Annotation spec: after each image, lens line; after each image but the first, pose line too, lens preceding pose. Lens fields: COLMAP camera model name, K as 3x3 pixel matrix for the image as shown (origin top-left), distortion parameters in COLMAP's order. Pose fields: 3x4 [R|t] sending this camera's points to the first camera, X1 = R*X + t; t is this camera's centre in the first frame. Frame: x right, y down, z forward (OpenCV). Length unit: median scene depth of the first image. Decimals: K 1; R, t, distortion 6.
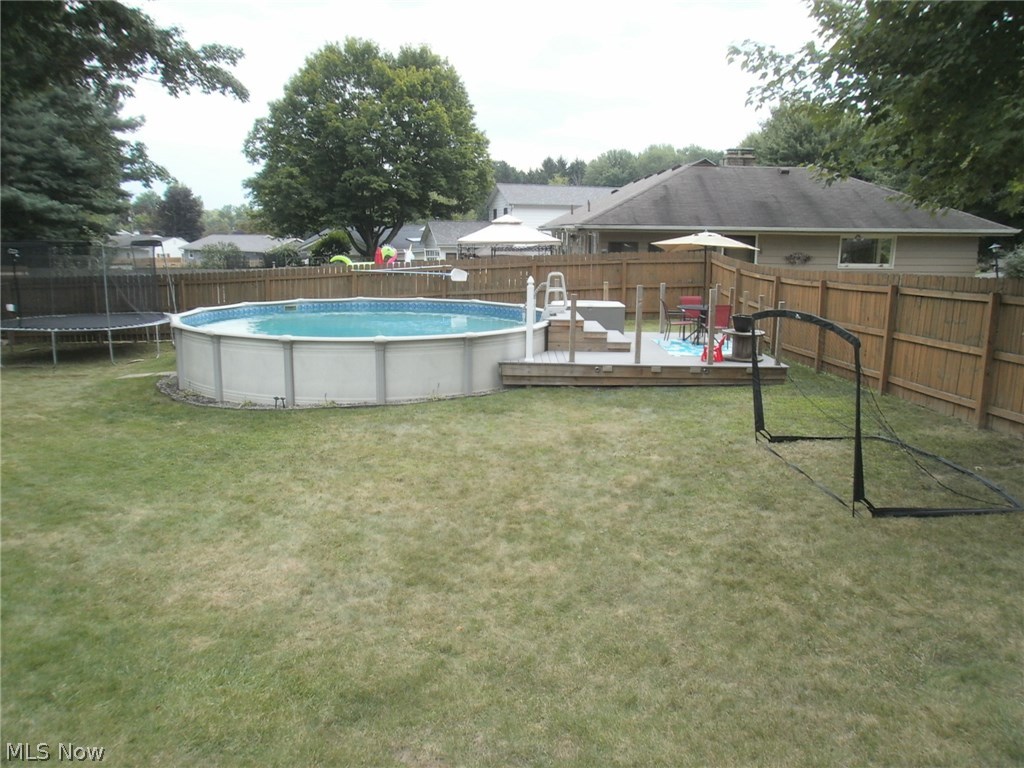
lens RADIAL K [[773.8, 0, 512.7], [0, 773.8, 375.5], [0, 0, 1]] dist [-0.011697, -0.001219]
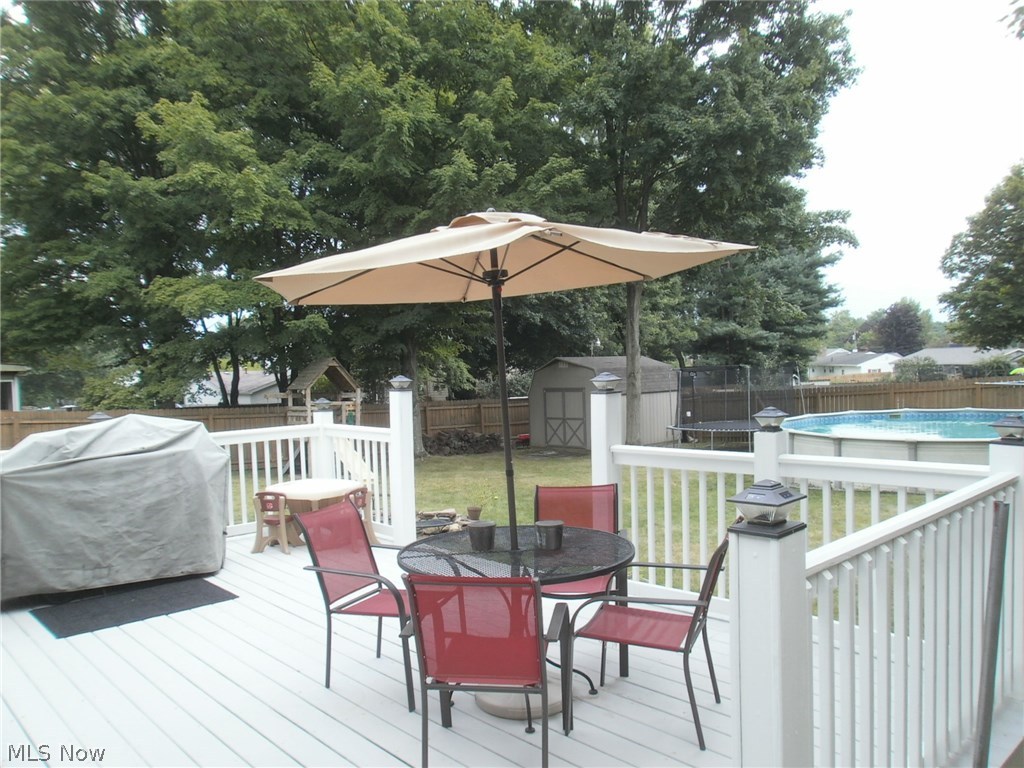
lens RADIAL K [[773.8, 0, 511.7], [0, 773.8, 388.9], [0, 0, 1]] dist [-0.011697, -0.001219]
pose [[0.630023, -0.012793, -0.776471, 0.084468], [-0.088303, 0.992199, -0.087995, 0.007992], [0.771540, 0.124003, 0.623978, -0.053875]]
